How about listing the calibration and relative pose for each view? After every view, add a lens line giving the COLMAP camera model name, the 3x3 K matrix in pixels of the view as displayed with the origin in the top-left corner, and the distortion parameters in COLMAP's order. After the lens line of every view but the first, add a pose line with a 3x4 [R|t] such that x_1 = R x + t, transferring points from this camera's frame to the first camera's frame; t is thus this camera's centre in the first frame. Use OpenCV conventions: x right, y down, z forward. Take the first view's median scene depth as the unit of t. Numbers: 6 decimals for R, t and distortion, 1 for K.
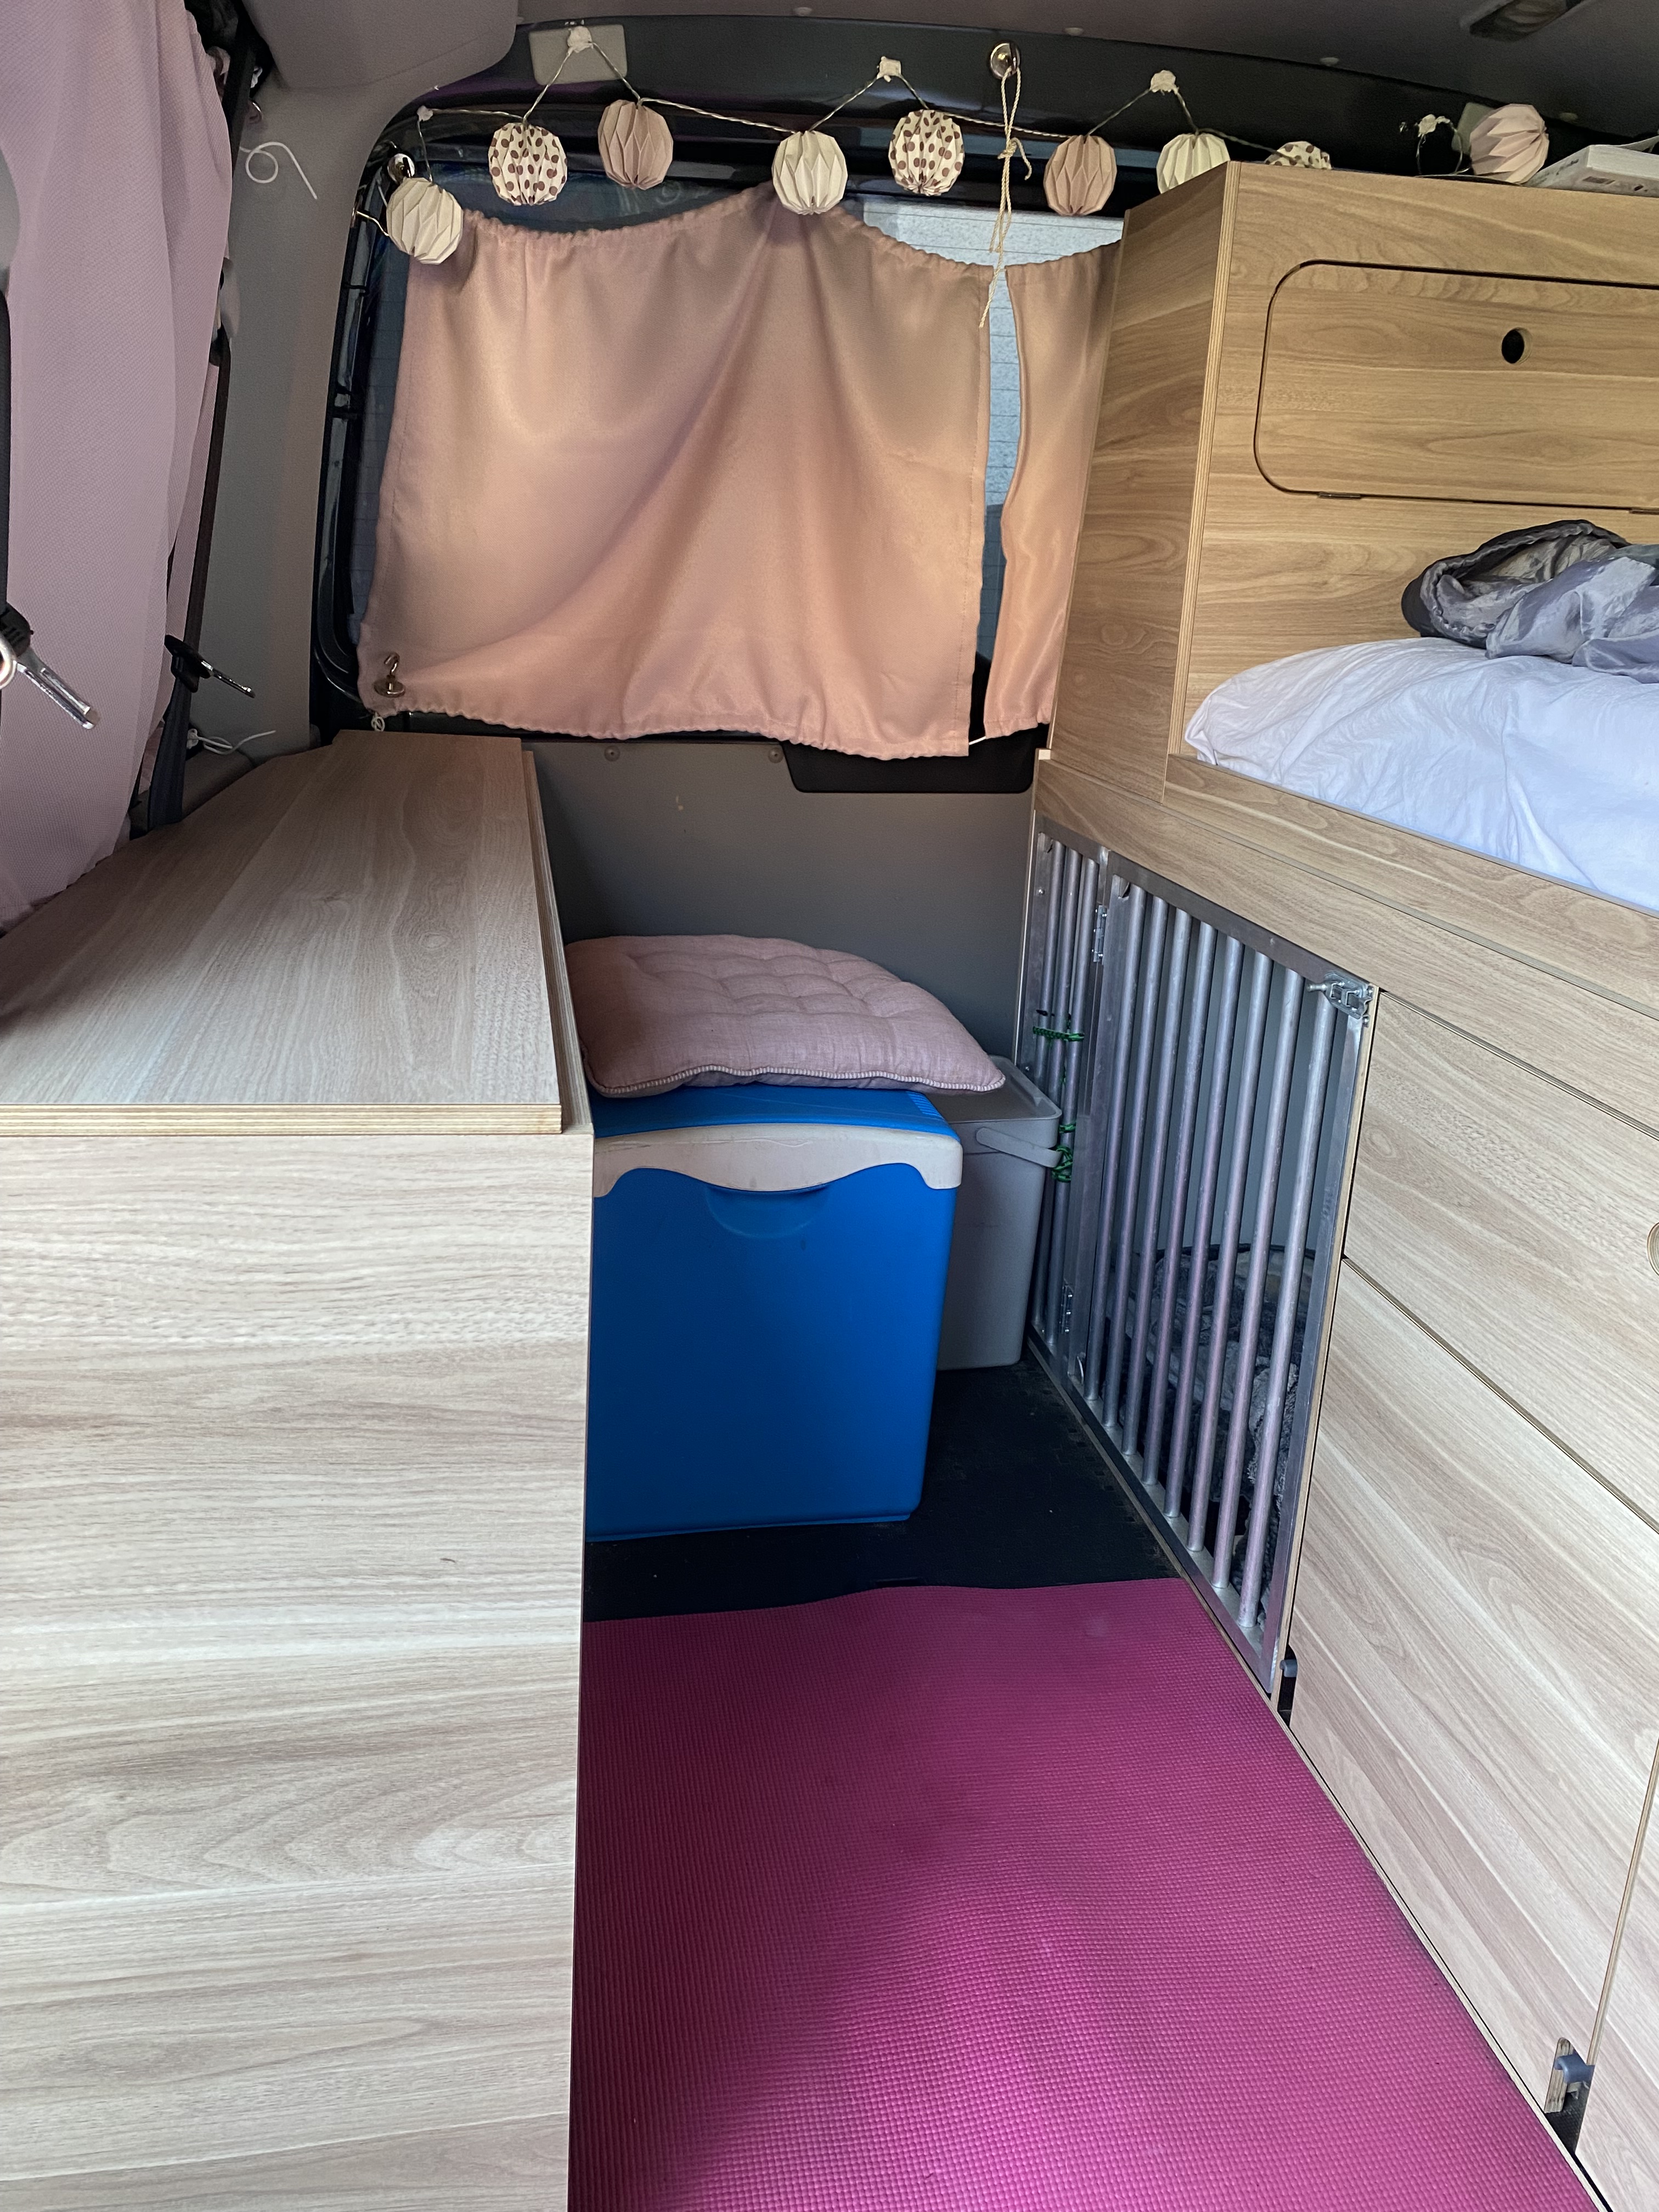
lens RADIAL K [[1689.2, 0, 830.5], [0, 1689.2, 1077.1], [0, 0, 1]] dist [0.018267, -0.002468]
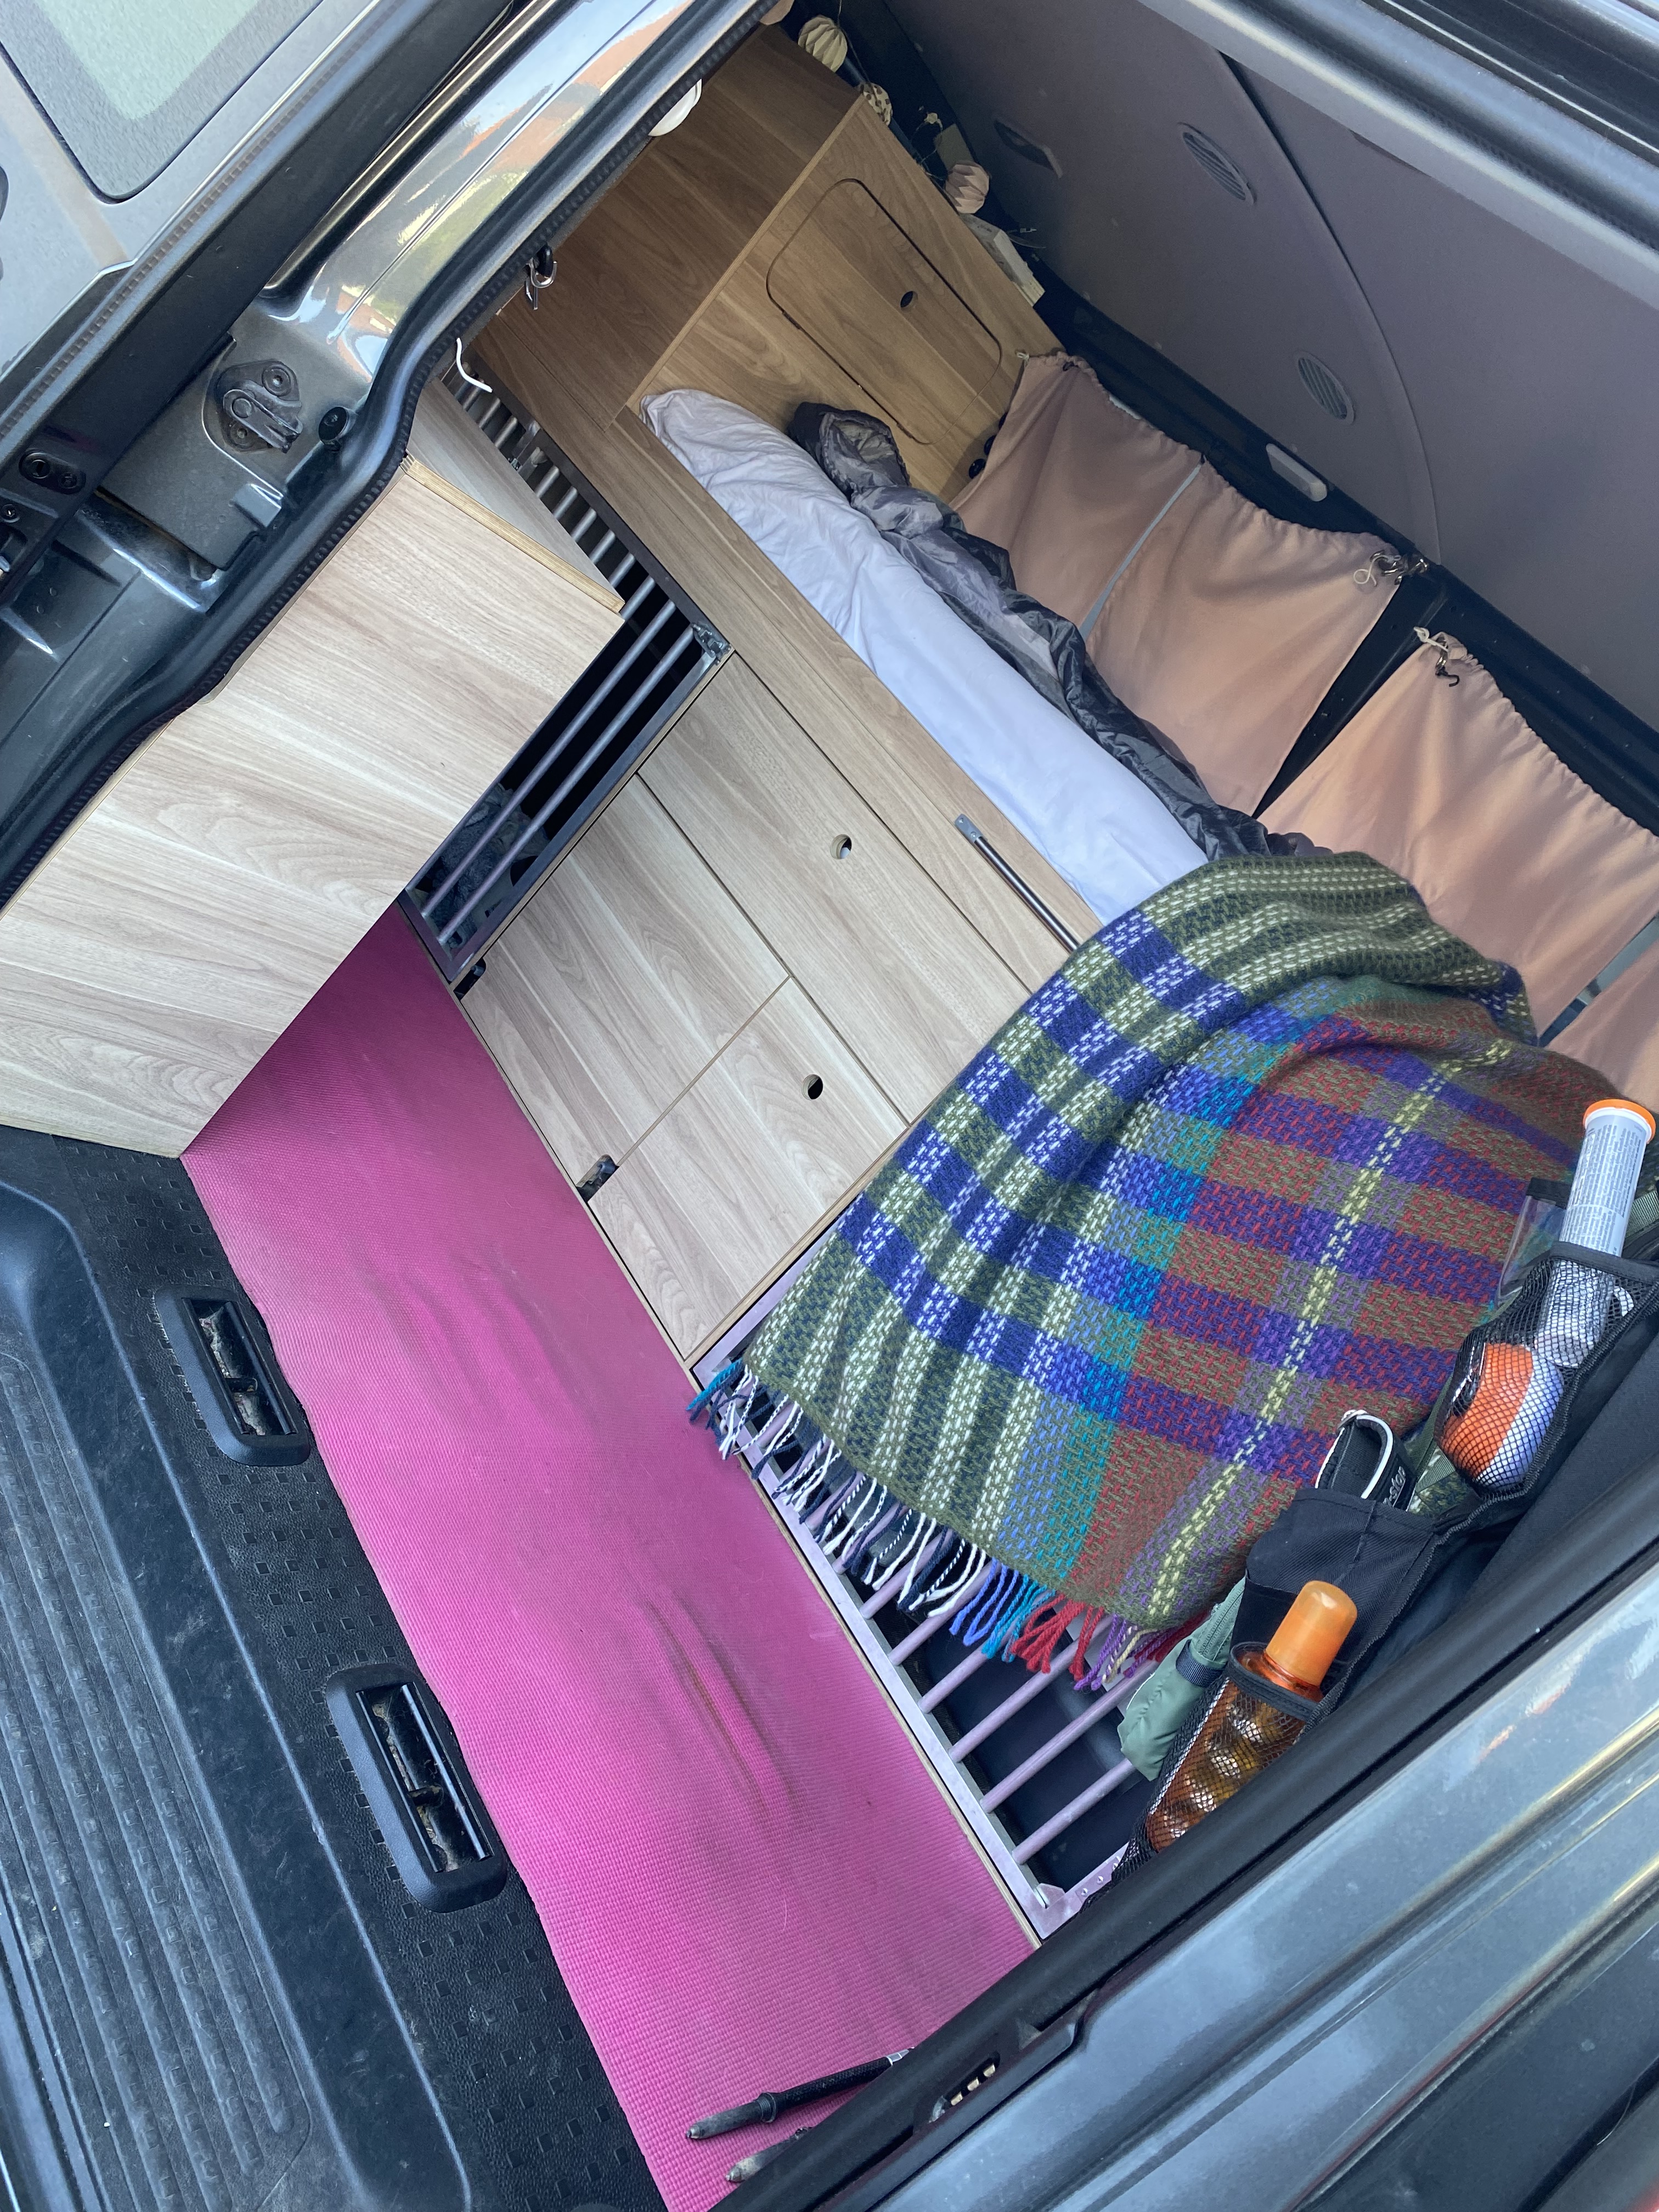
lens RADIAL K [[1689.2, 0, 830.5], [0, 1689.2, 1077.1], [0, 0, 1]] dist [0.018267, -0.002468]
pose [[0.655611, 0.274928, 0.703271, -0.764221], [-0.475901, 0.873546, 0.102157, 0.114212], [-0.586253, -0.401663, 0.703544, -0.515648]]
